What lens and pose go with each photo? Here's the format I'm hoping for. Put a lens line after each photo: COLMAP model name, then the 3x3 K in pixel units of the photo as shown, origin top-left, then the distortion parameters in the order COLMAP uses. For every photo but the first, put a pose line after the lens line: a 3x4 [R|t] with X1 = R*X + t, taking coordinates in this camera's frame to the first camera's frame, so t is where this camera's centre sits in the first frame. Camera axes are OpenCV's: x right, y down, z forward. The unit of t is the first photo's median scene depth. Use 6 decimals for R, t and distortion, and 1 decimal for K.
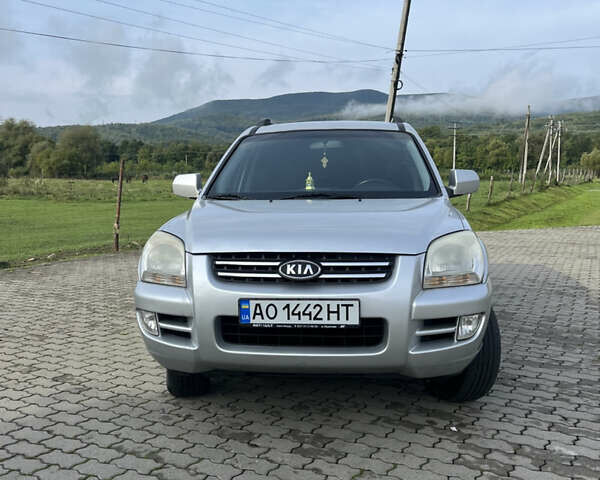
lens RADIAL K [[614.1, 0, 300.0], [0, 614.1, 239.3], [0, 0, 1]] dist [0.040476, 0.000000]
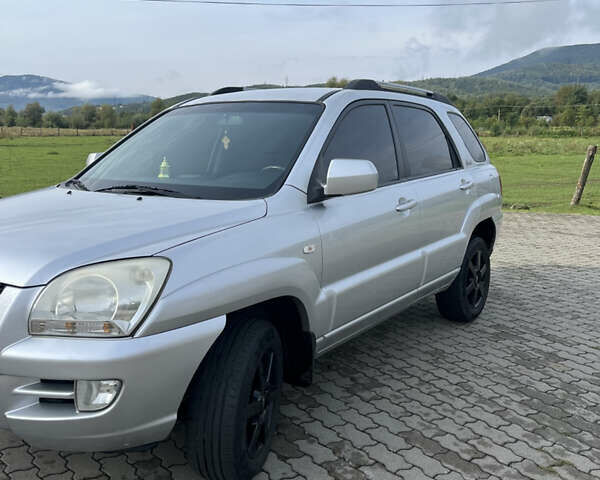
lens RADIAL K [[614.1, 0, 298.0], [0, 614.1, 238.9], [0, 0, 1]] dist [0.040476, 0.000000]
pose [[0.875049, 0.093897, -0.474840, 0.820373], [-0.060205, 0.994499, 0.085710, -0.116210], [0.480276, -0.046412, 0.875888, 0.508882]]
